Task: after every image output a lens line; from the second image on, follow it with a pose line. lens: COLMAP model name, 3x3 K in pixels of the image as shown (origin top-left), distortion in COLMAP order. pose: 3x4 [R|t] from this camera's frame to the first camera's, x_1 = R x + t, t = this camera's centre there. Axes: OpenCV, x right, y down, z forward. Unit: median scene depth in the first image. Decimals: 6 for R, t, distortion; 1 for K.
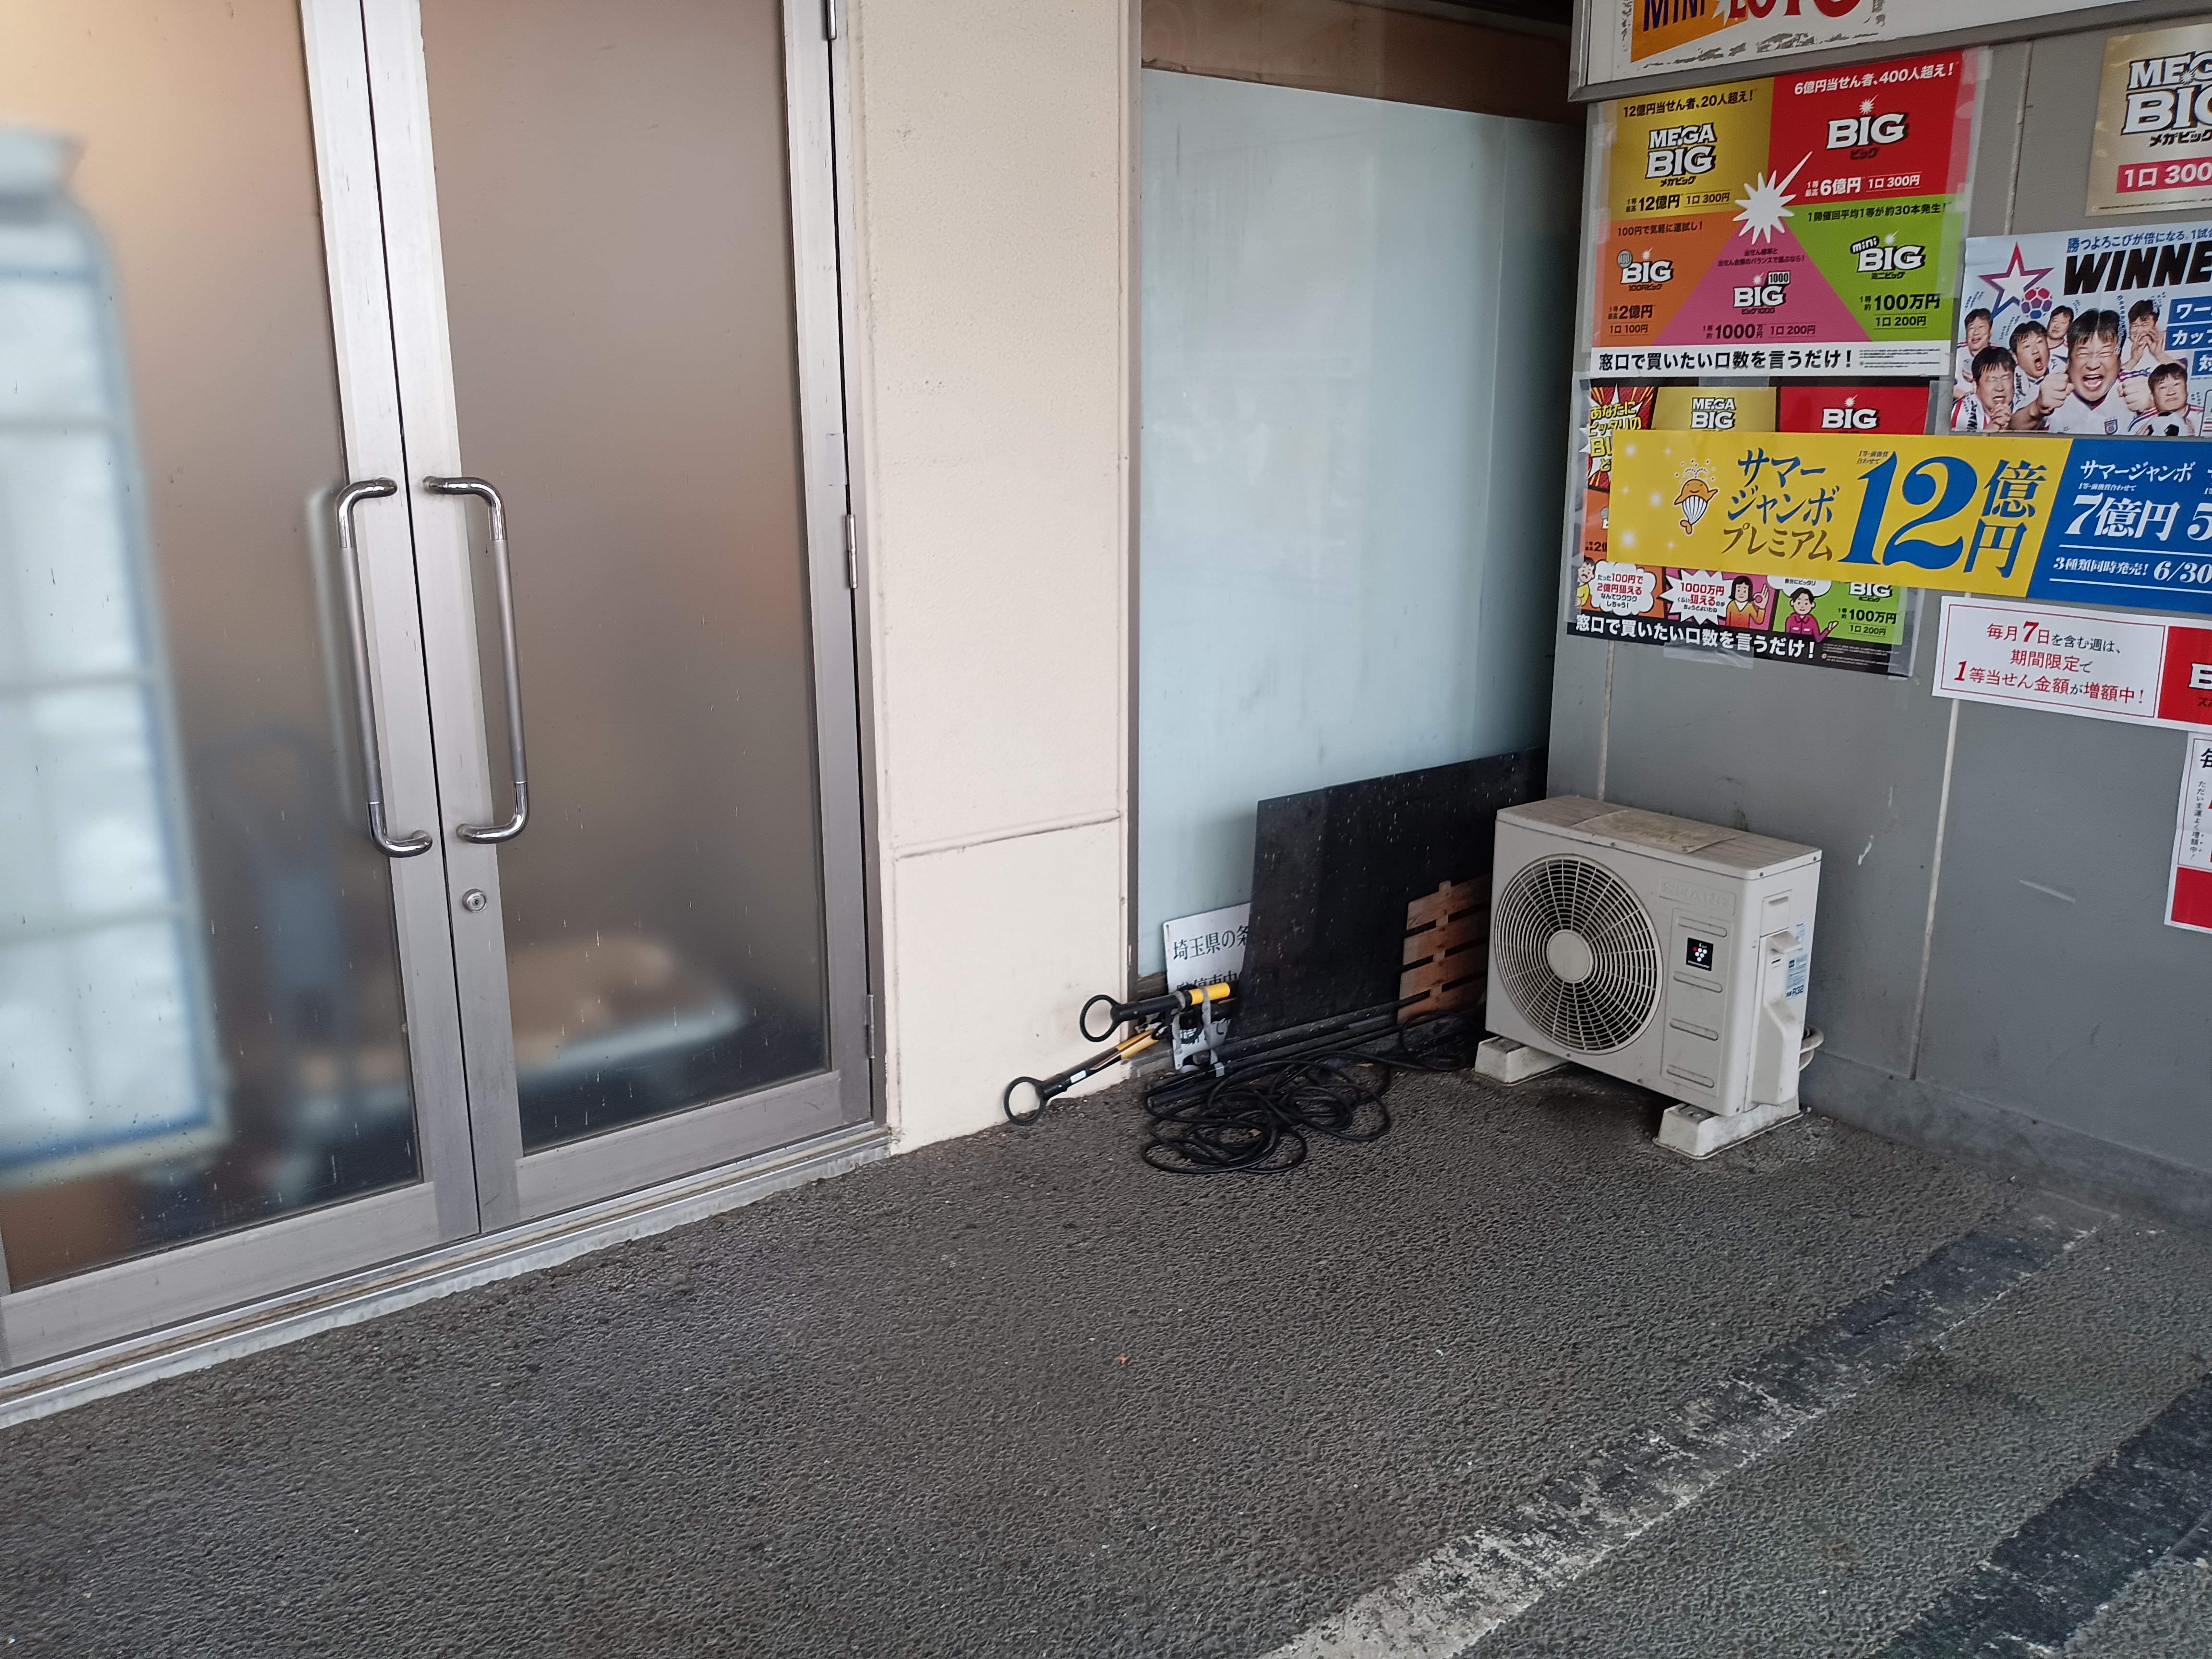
lens RADIAL K [[1732.4, 0, 1111.1], [0, 1732.4, 837.2], [0, 0, 1]] dist [0.054560, -0.119415]
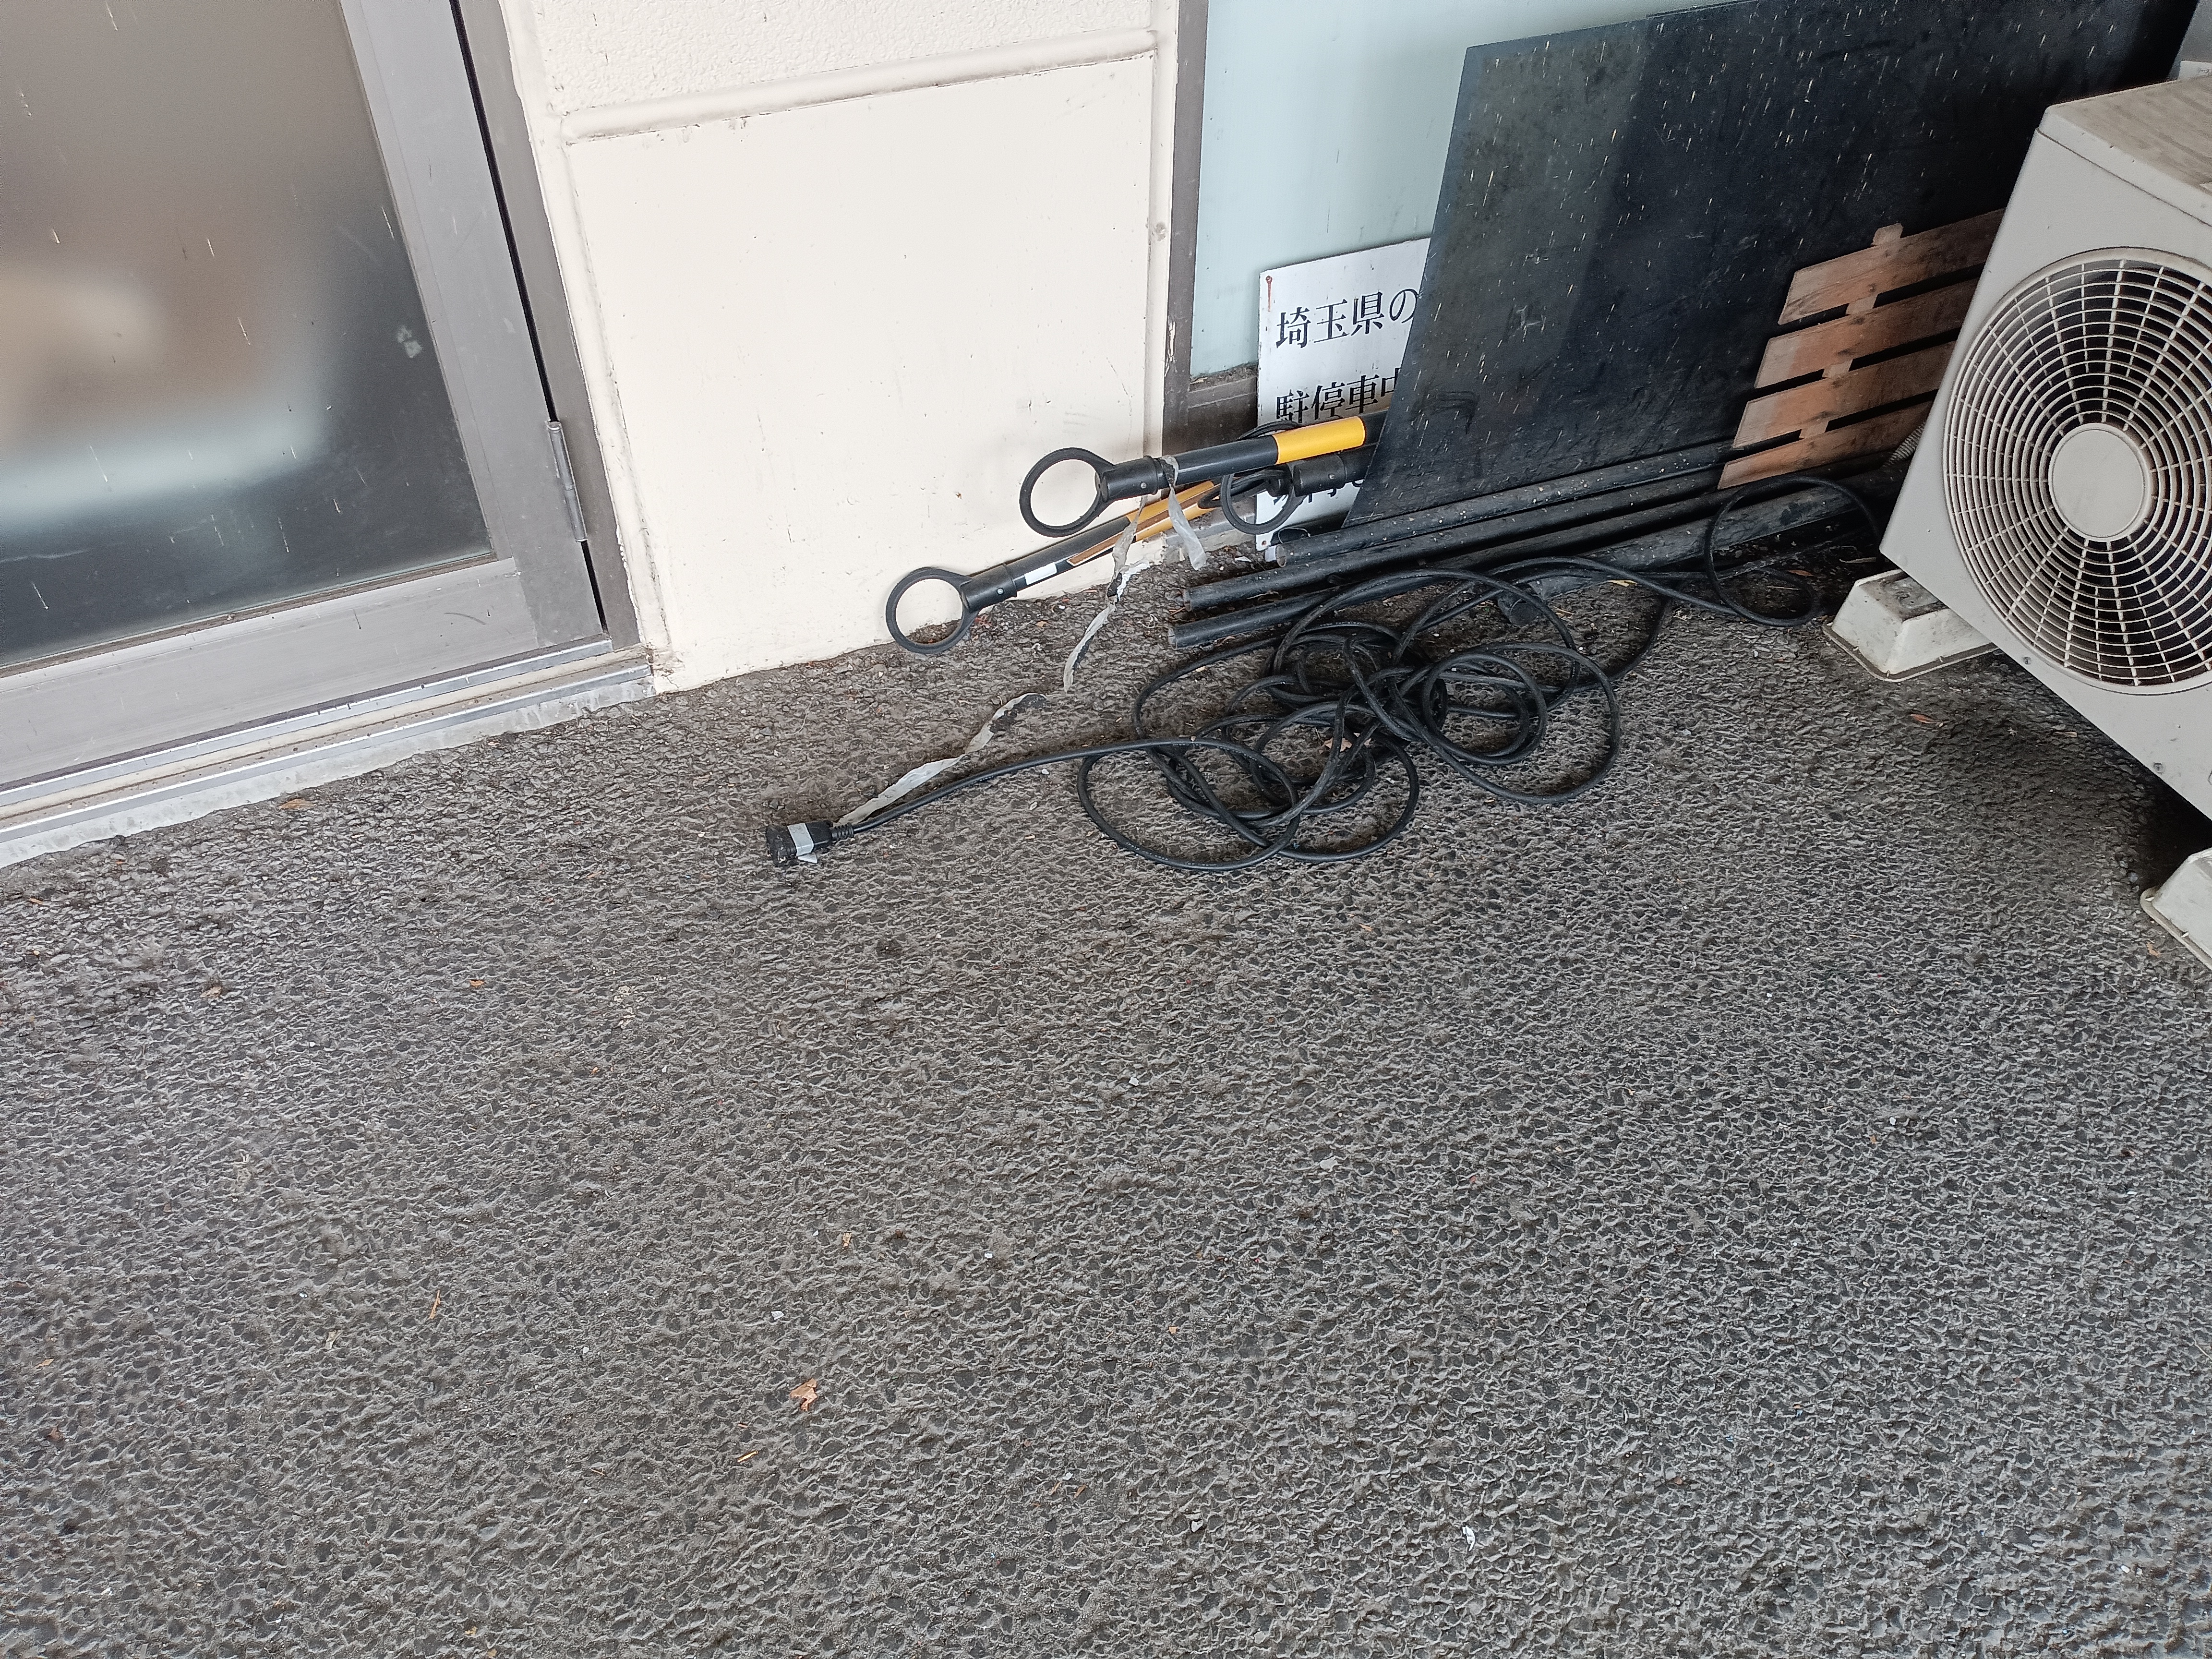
lens RADIAL K [[1732.4, 0, 1111.1], [0, 1732.4, 837.2], [0, 0, 1]] dist [0.054560, -0.119415]
pose [[0.968716, 0.184868, -0.165568, 0.106070], [-0.076956, 0.858035, 0.507793, -0.064686], [0.235938, -0.479166, 0.845419, 0.516829]]
